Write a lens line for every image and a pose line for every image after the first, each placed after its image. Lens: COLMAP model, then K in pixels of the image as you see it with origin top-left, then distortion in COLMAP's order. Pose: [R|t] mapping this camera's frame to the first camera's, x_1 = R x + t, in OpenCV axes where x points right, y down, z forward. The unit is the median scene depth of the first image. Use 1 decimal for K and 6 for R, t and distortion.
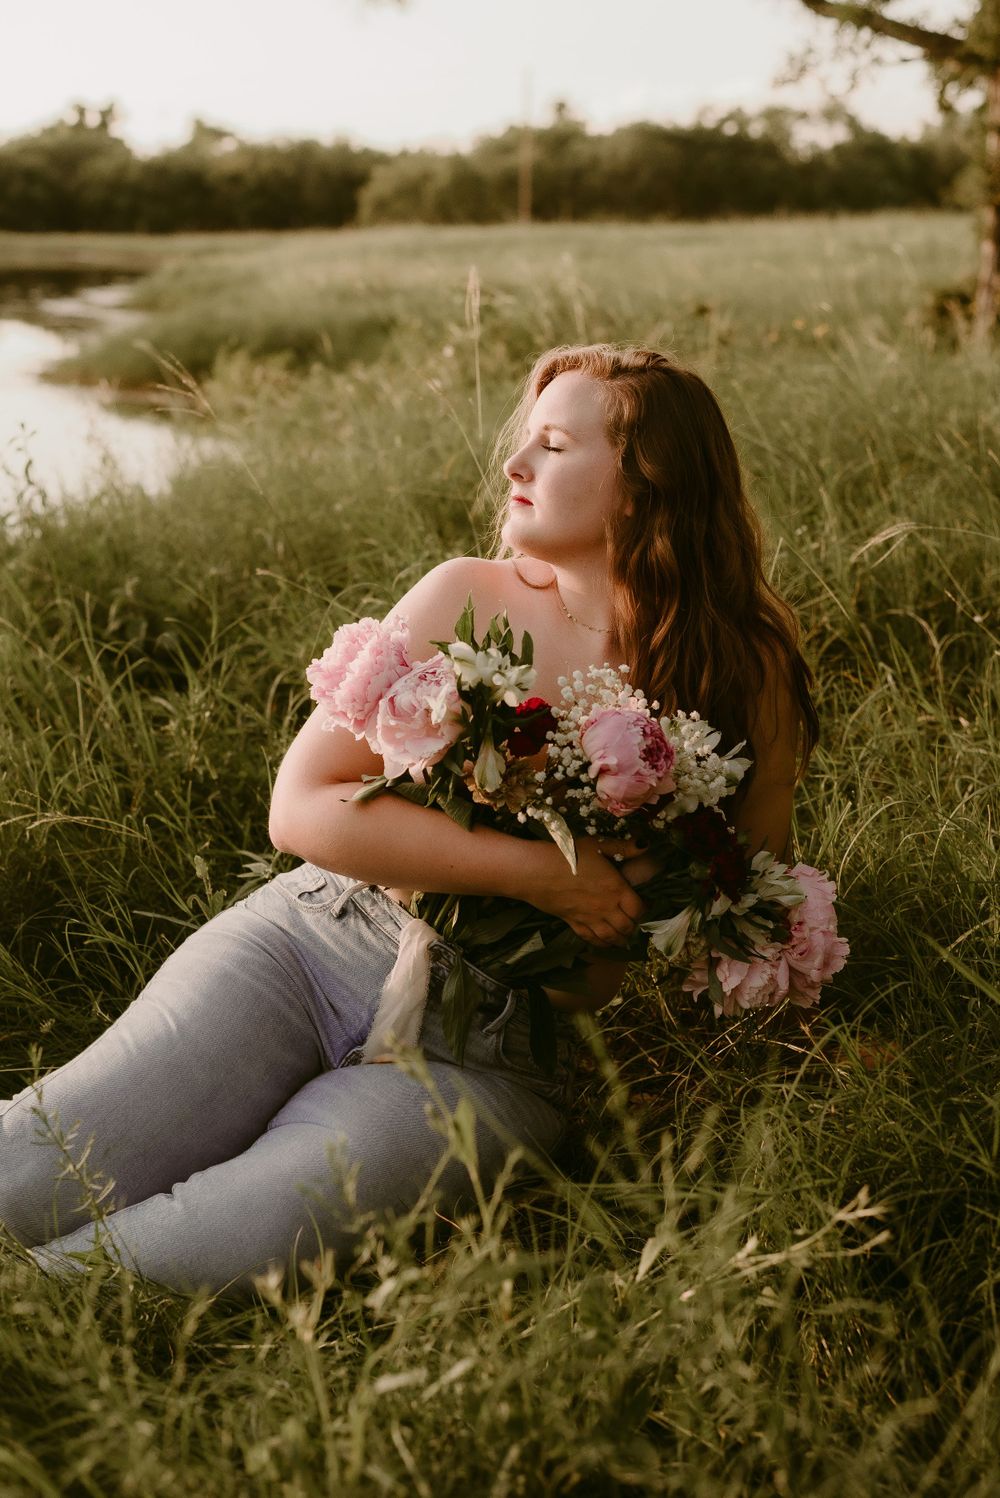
lens RADIAL K [[2152.9, 0, 532.0], [0, 2152.9, 755.0], [0, 0, 1]] dist [-0.018221, -0.033892]
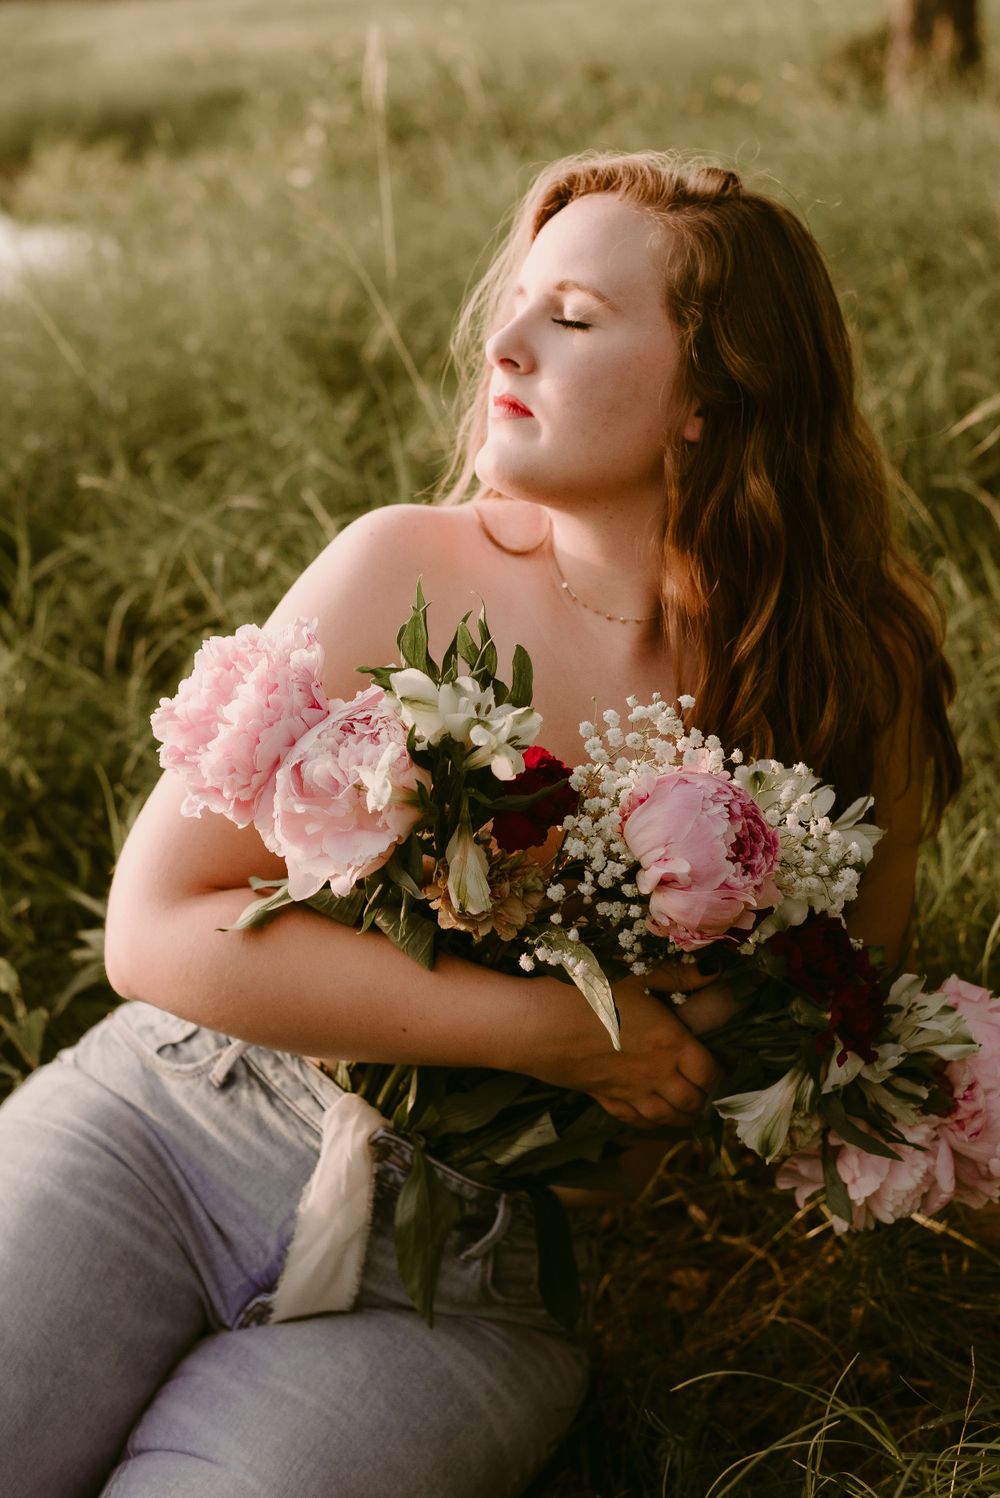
lens RADIAL K [[2219.0, 0, 500.0], [0, 2219.0, 749.0], [0, 0, 1]] dist [0.015503, -0.019900]
pose [[0.998129, -0.043848, 0.042605, -0.034036], [0.041031, 0.997049, 0.064885, -0.066171], [-0.045324, -0.063016, 0.996983, 0.375357]]
